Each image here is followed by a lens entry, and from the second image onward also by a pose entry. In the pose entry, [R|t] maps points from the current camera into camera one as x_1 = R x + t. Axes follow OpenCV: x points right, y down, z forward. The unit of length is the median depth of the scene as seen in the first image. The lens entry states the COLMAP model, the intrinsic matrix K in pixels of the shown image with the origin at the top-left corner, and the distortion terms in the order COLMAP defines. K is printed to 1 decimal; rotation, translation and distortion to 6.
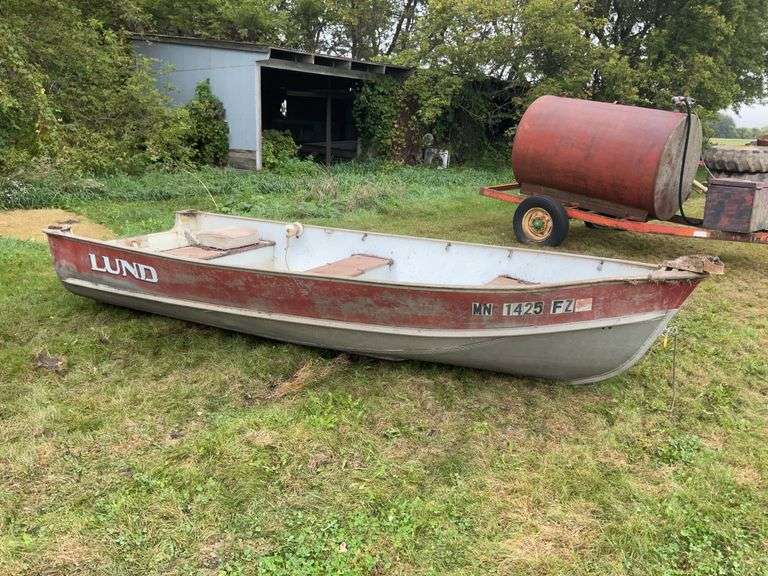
lens RADIAL K [[646.0, 0, 384.0], [0, 646.0, 288.0], [0, 0, 1]] dist [0.118935, -0.240757]
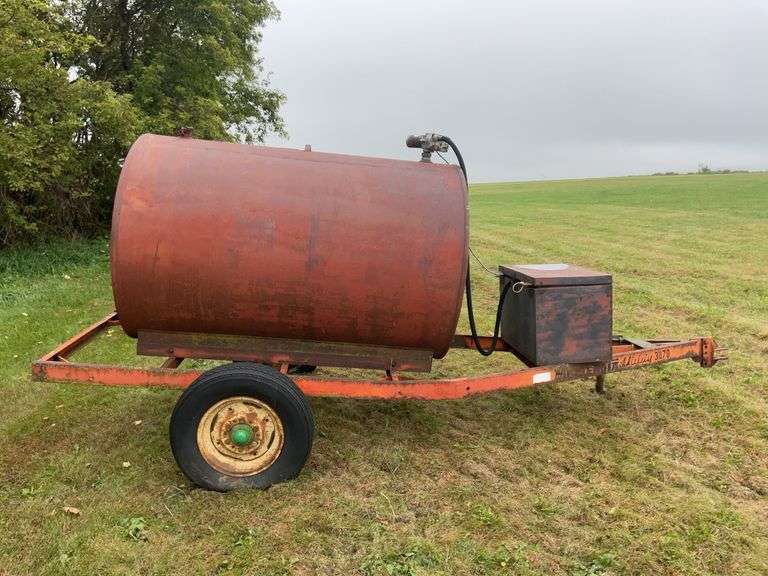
lens RADIAL K [[638.9, 0, 384.0], [0, 638.9, 288.0], [0, 0, 1]] dist [0.115338, -0.189088]
pose [[0.654849, -0.167845, 0.736886, 0.011161], [0.230704, 0.972883, 0.016580, -0.175495], [-0.719687, 0.159145, 0.675813, 0.649746]]
